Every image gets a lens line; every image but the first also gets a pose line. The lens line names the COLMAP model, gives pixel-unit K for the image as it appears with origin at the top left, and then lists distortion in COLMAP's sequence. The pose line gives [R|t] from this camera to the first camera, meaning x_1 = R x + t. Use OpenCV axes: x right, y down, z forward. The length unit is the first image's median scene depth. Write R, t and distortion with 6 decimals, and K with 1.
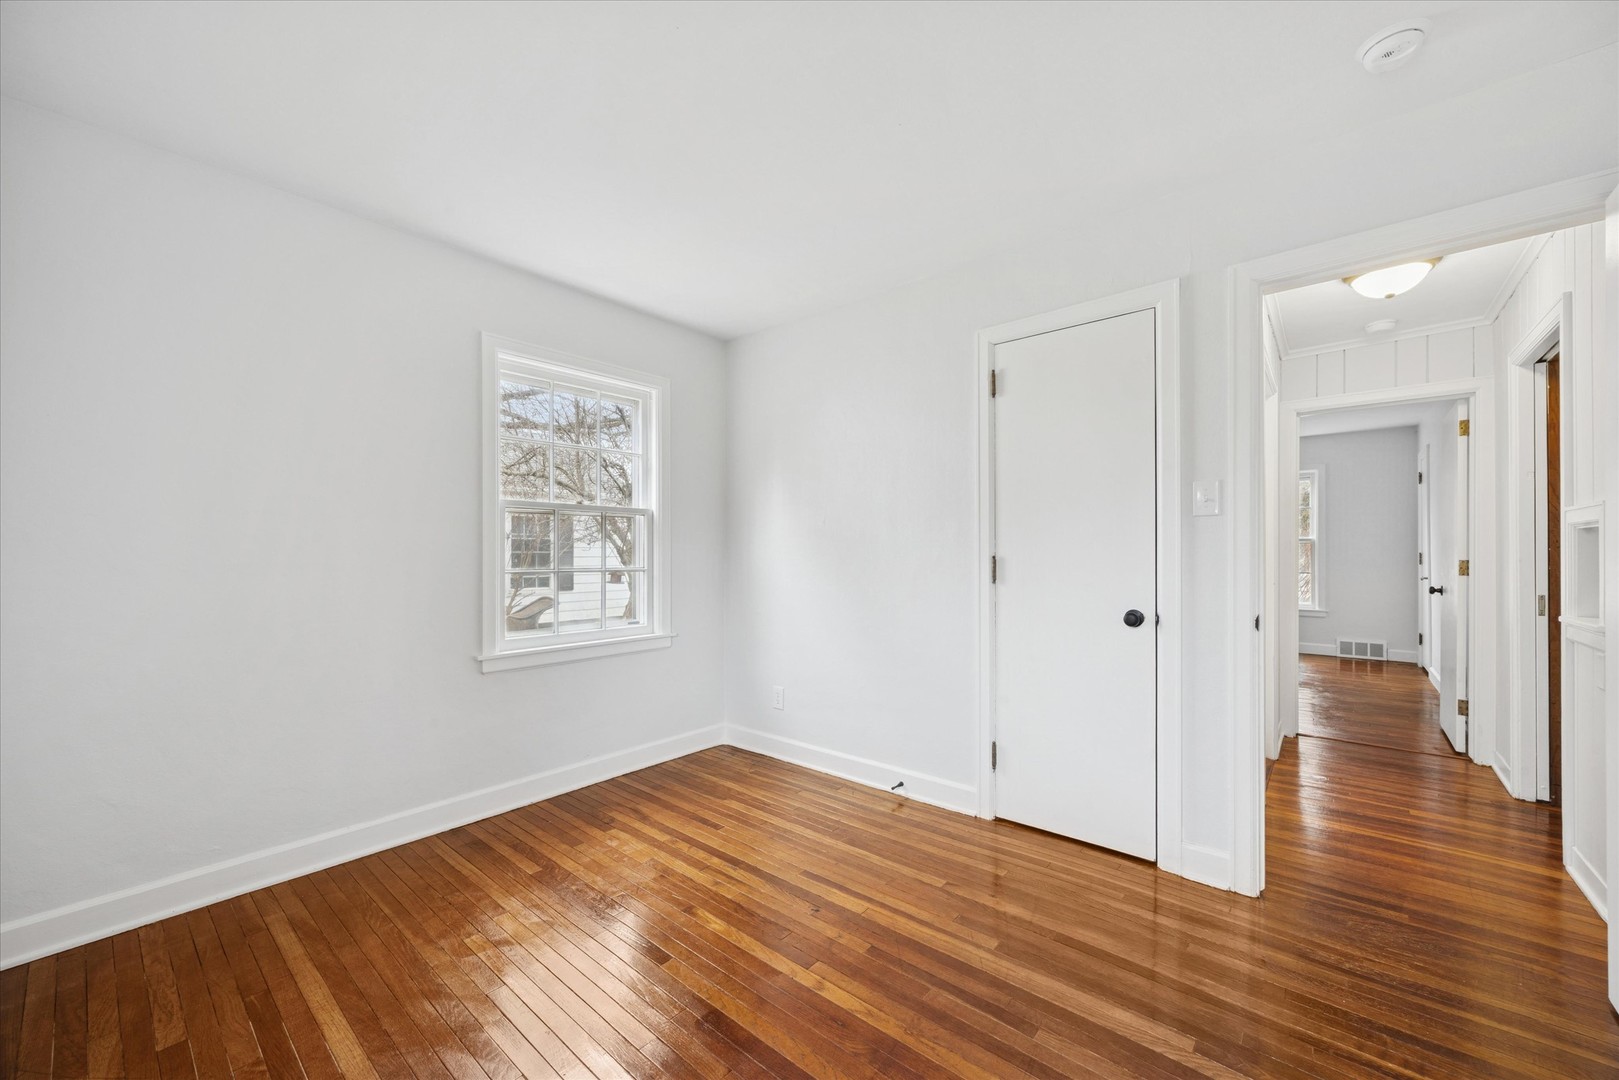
lens RADIAL K [[614.0, 0, 797.6], [0, 614.0, 547.0], [0, 0, 1]] dist [0.001073, 0.000061]
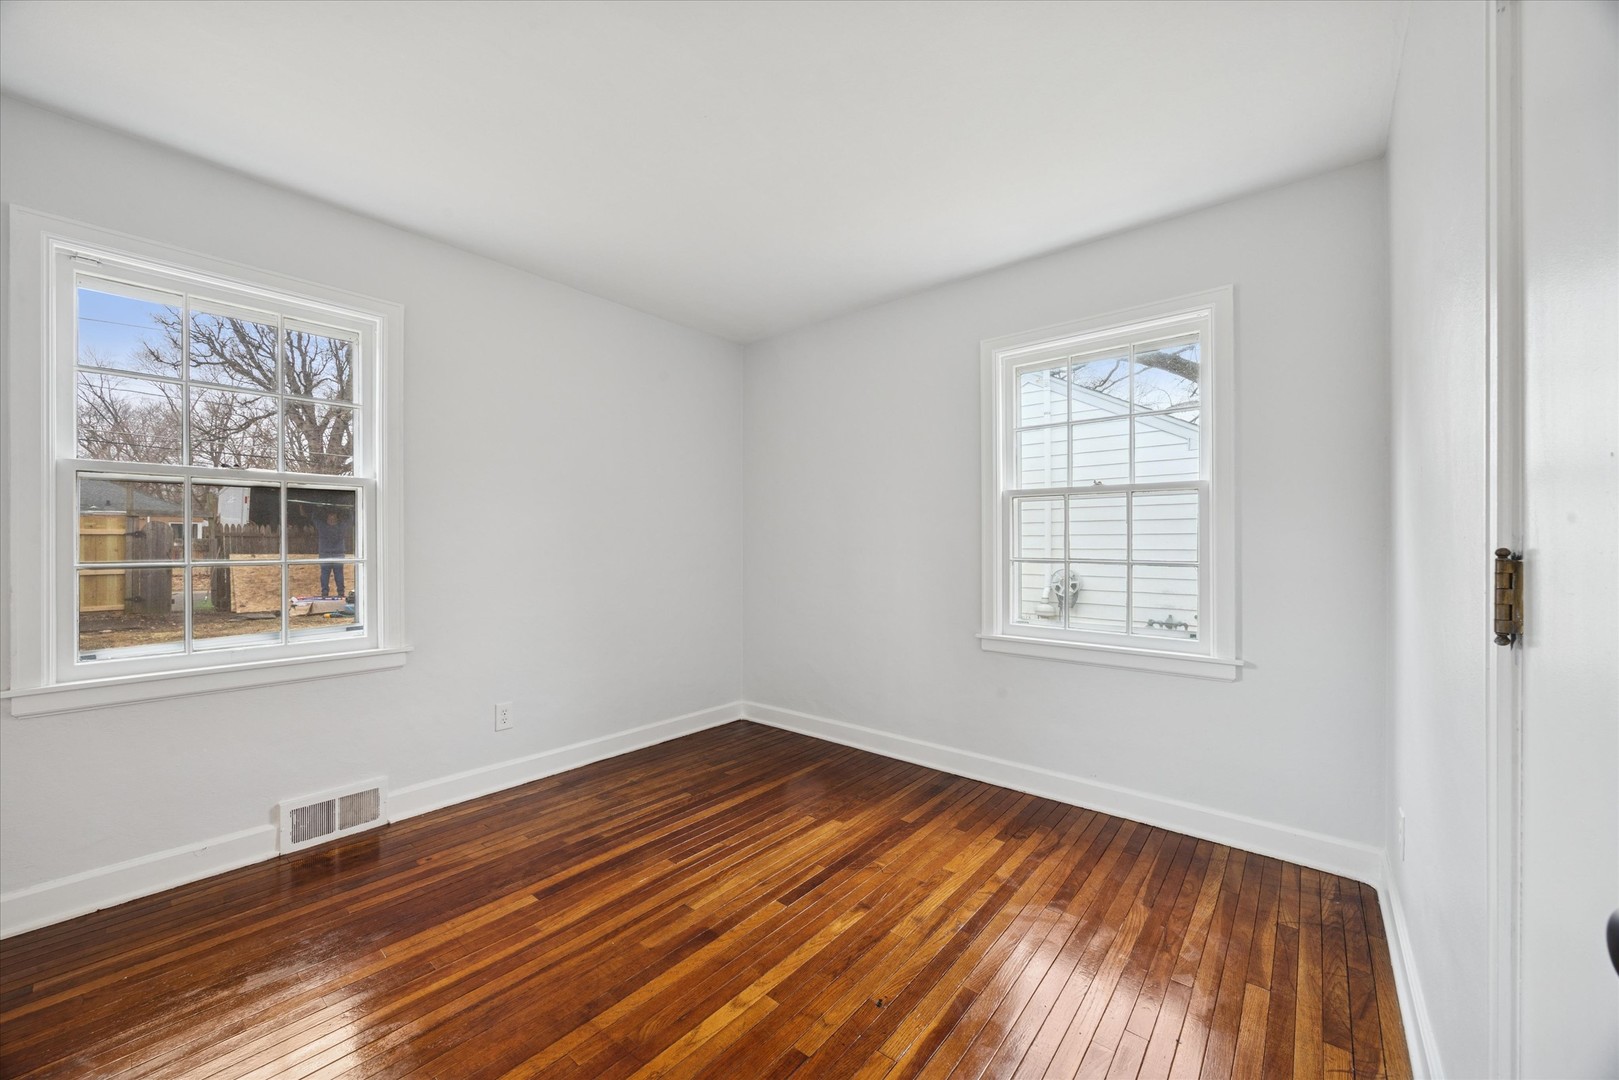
lens RADIAL K [[614.0, 0, 797.6], [0, 614.0, 547.0], [0, 0, 1]] dist [0.001073, 0.000061]
pose [[0.012238, 0.006237, -0.999906, 0.632883], [0.008282, 0.999946, 0.006338, 0.013186], [0.999891, -0.008358, 0.012185, 0.714342]]
